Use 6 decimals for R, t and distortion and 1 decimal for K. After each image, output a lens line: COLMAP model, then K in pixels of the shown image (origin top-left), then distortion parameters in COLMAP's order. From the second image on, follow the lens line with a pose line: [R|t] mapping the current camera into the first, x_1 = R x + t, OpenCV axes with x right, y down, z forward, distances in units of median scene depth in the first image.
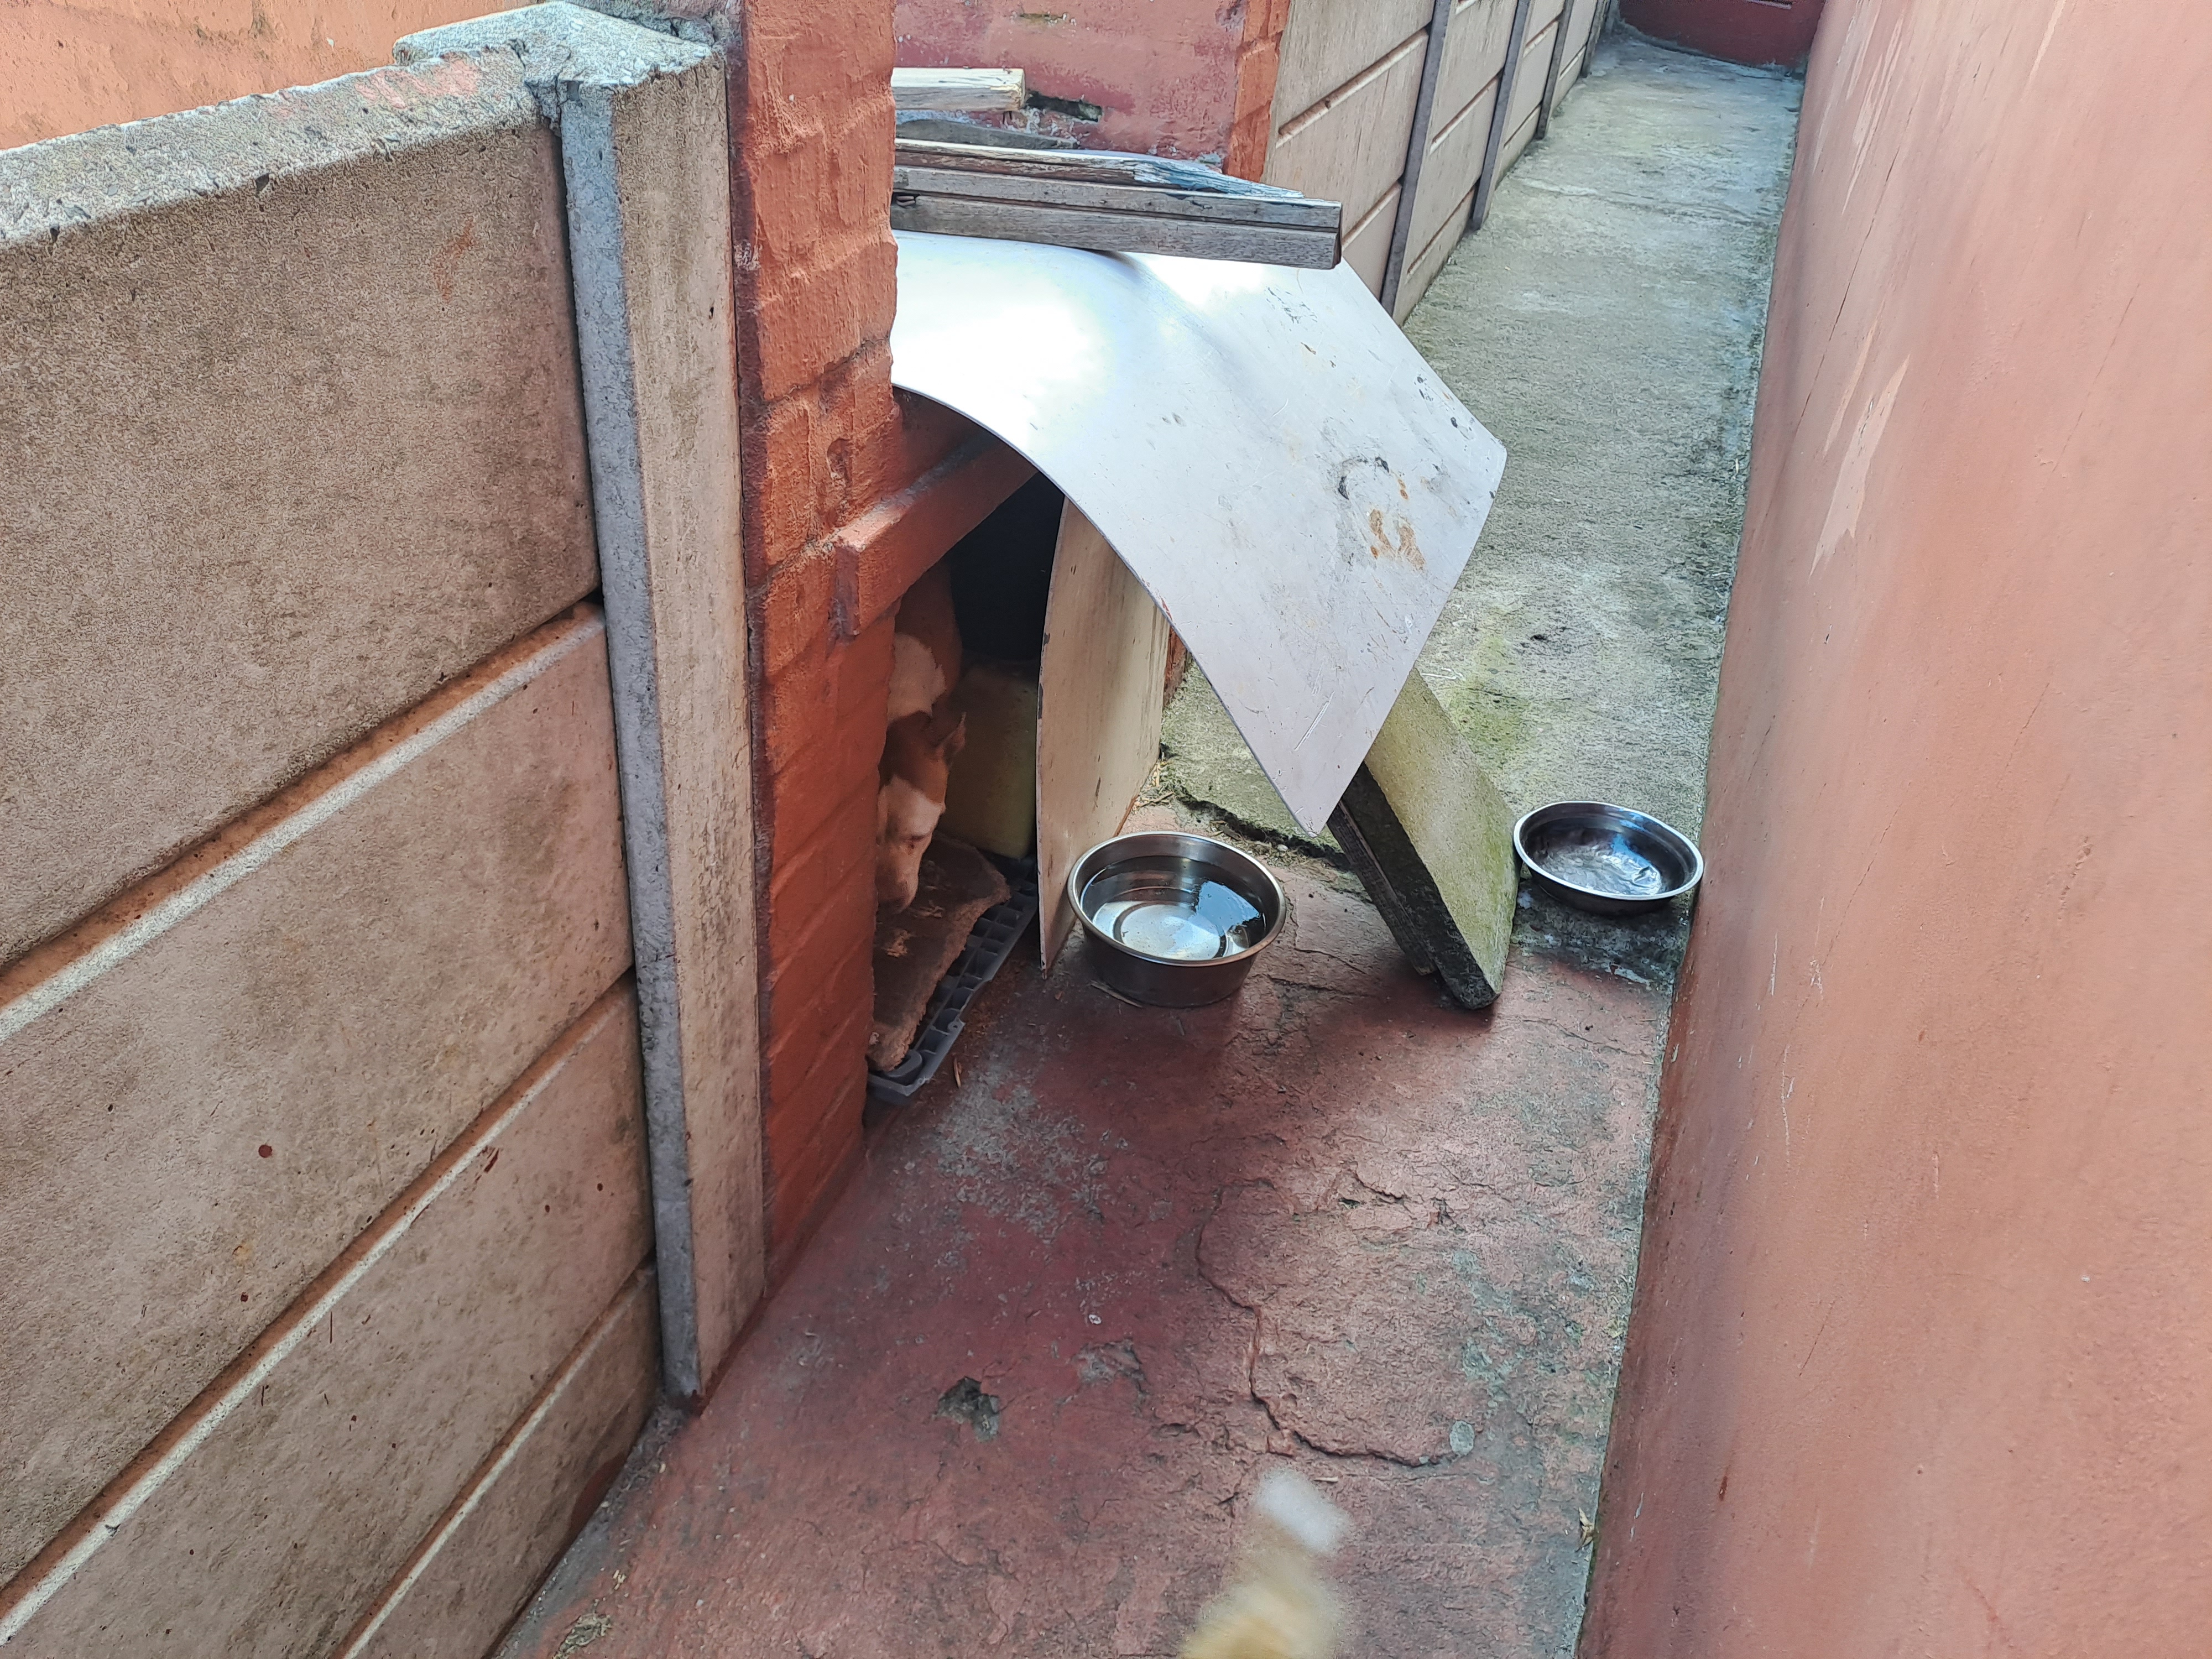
lens RADIAL K [[1583.1, 0, 1087.1], [0, 1583.1, 812.6], [0, 0, 1]] dist [0.122809, -0.179864]
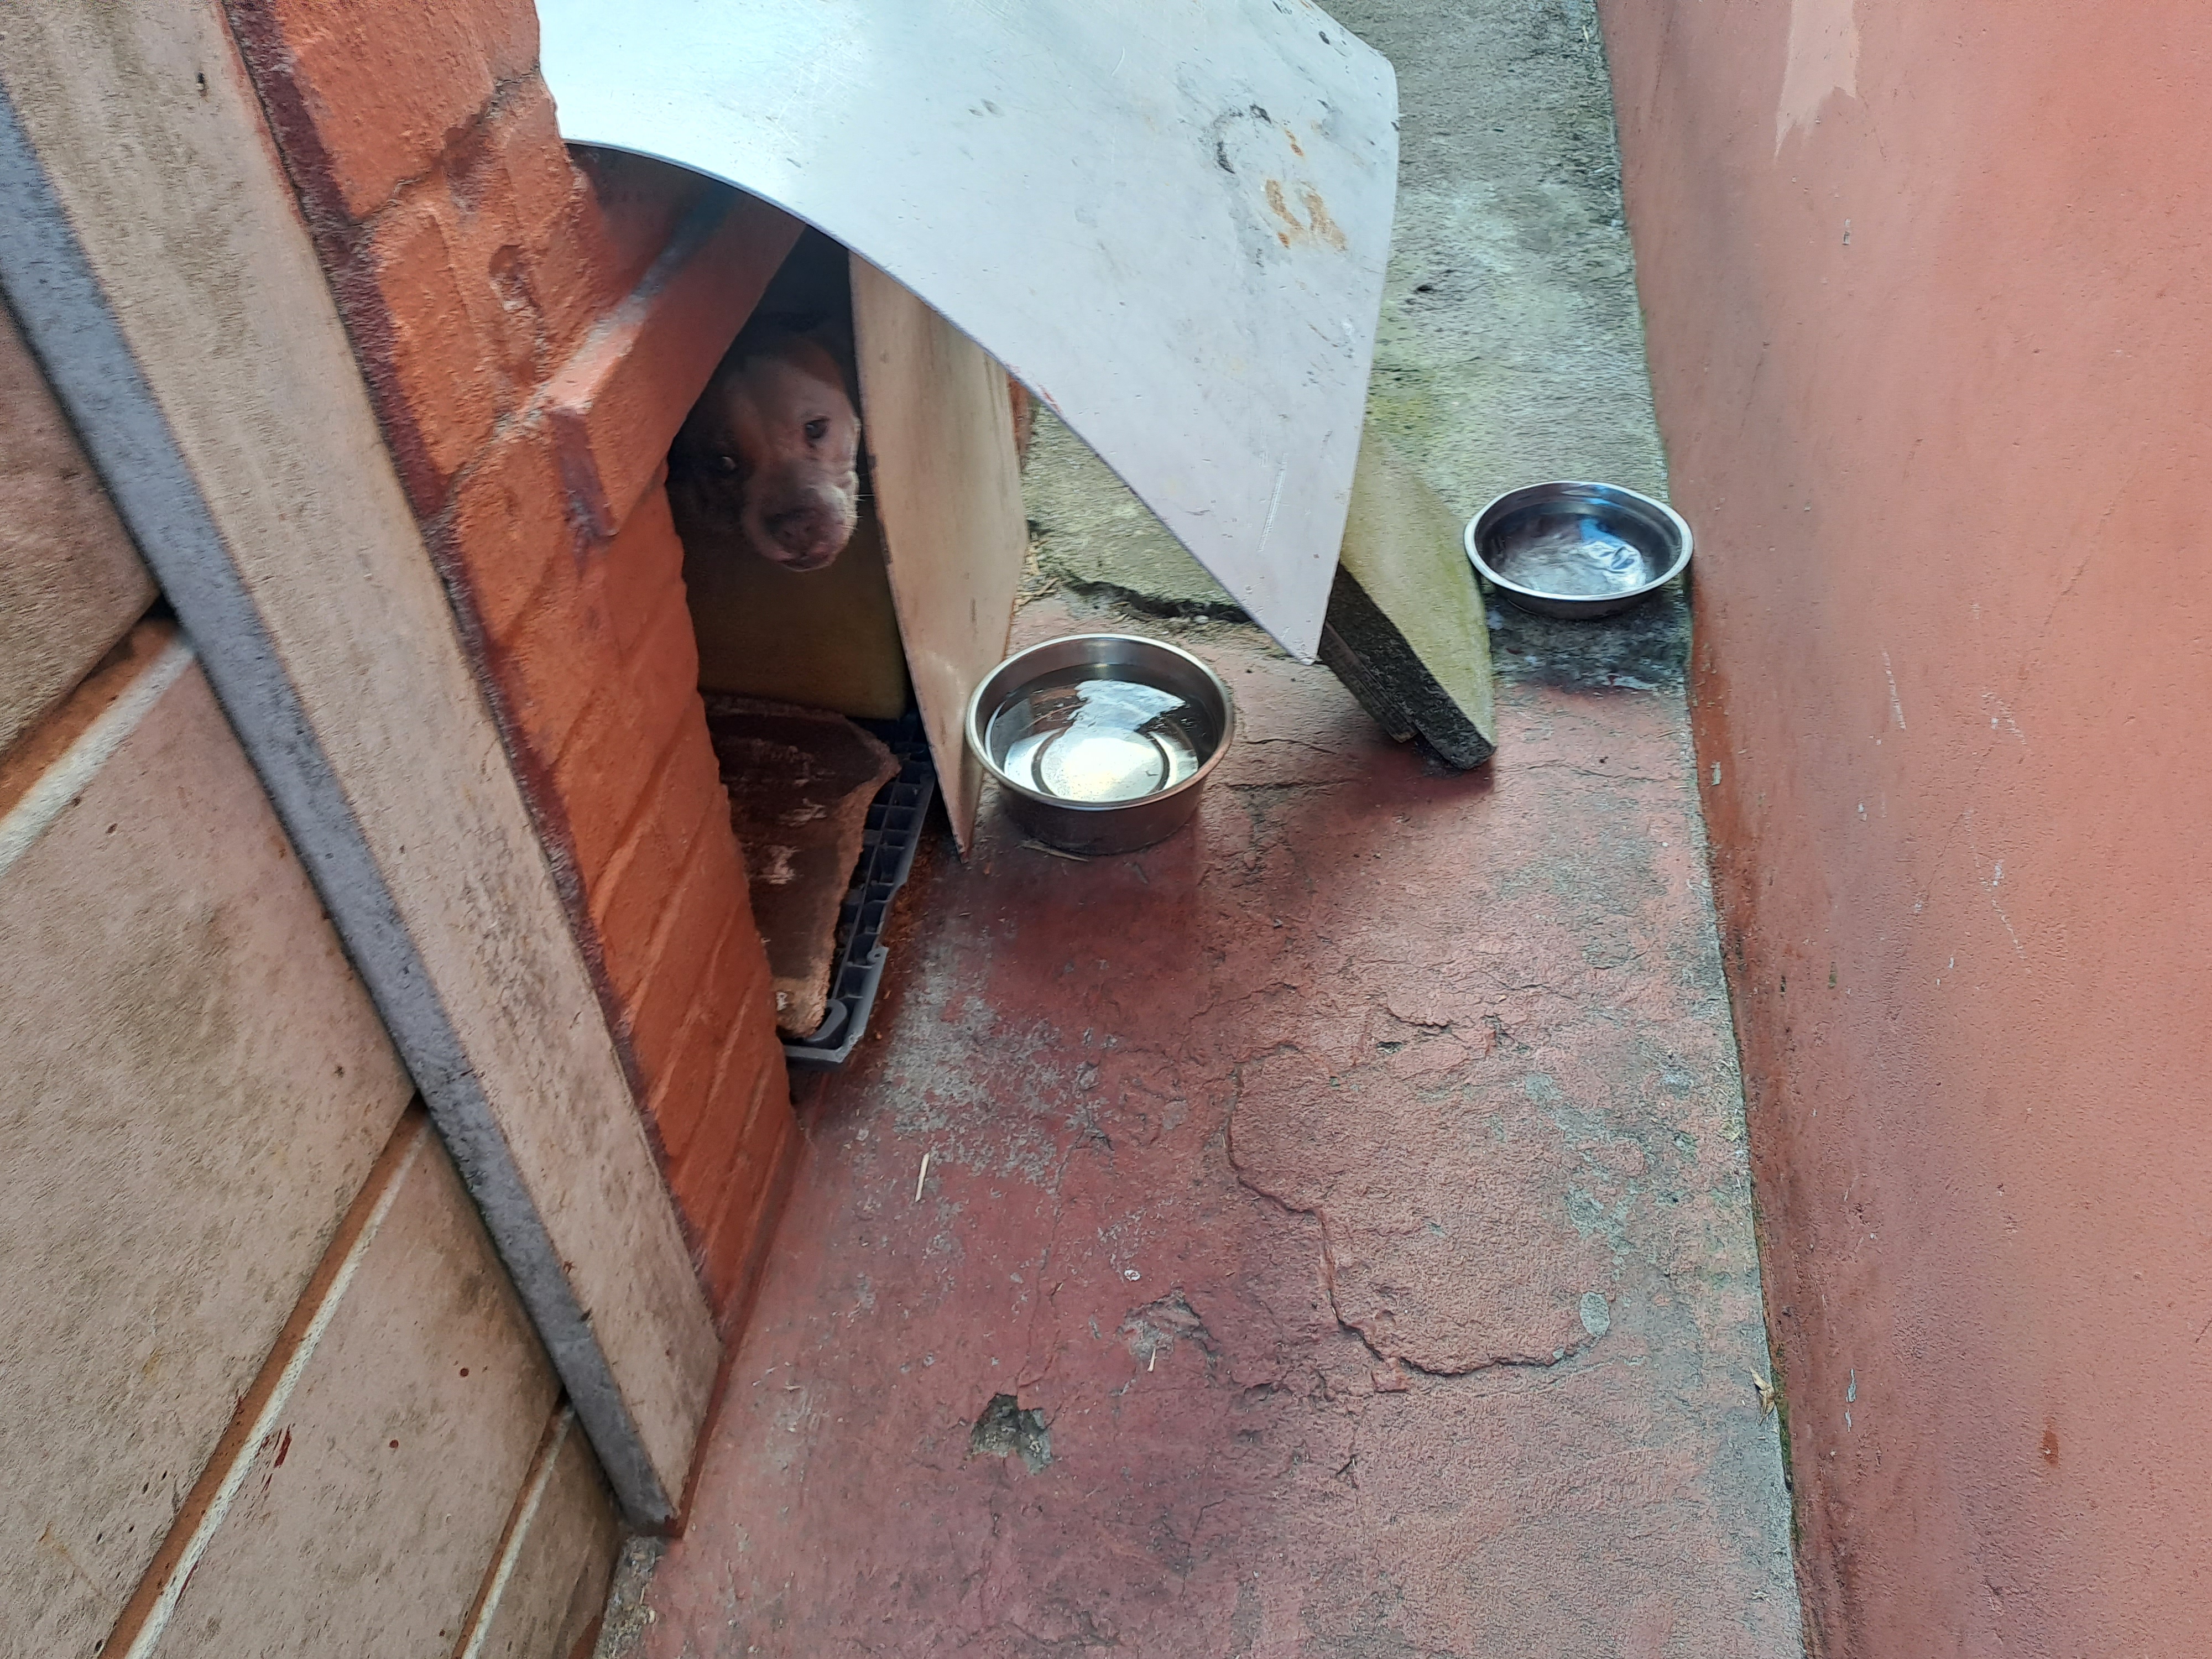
lens RADIAL K [[1609.0, 0, 1078.6], [0, 1609.0, 804.0], [0, 0, 1]] dist [0.088469, -0.130751]
pose [[0.973097, -0.223143, 0.057355, -0.014049], [0.210559, 0.962372, 0.171771, -0.057742], [-0.093527, -0.155073, 0.983466, 0.209632]]
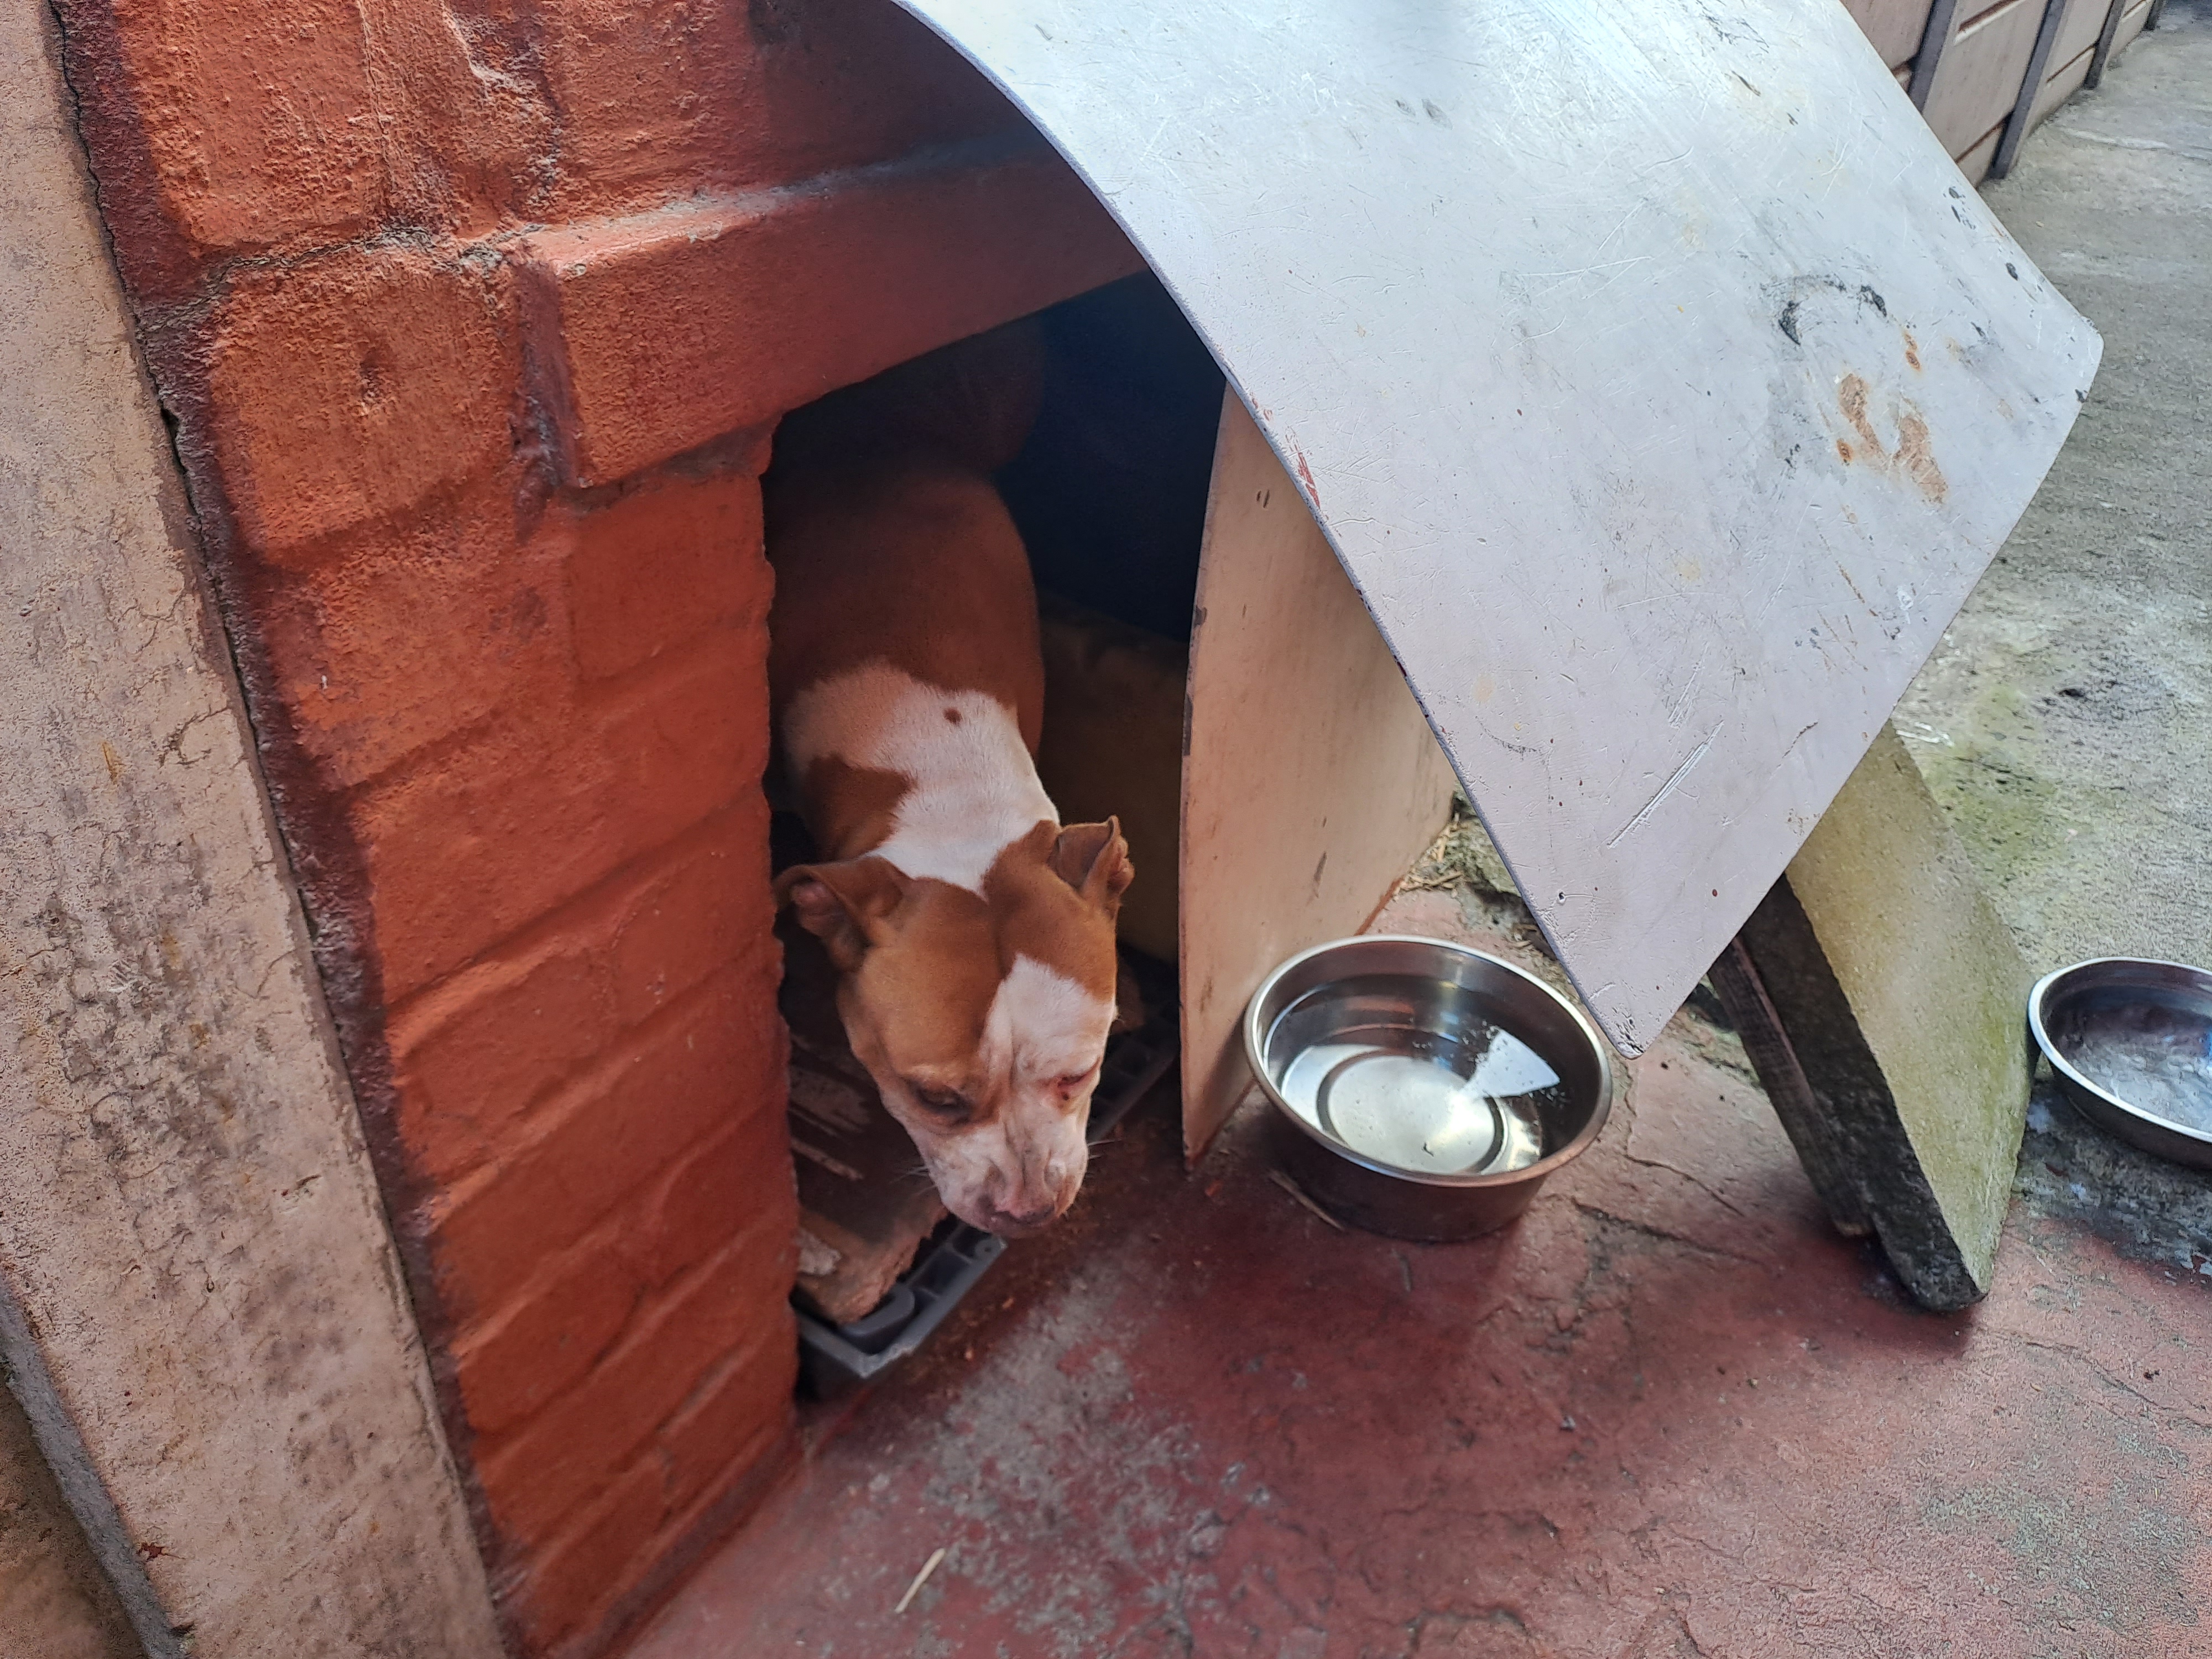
lens RADIAL K [[1614.0, 0, 1148.1], [0, 1614.0, 836.7], [0, 0, 1]] dist [0.020779, -0.003637]
pose [[0.975461, 0.100227, -0.196036, 0.075440], [-0.100838, 0.994879, 0.006889, -0.025855], [0.195723, 0.013048, 0.980572, 0.438469]]
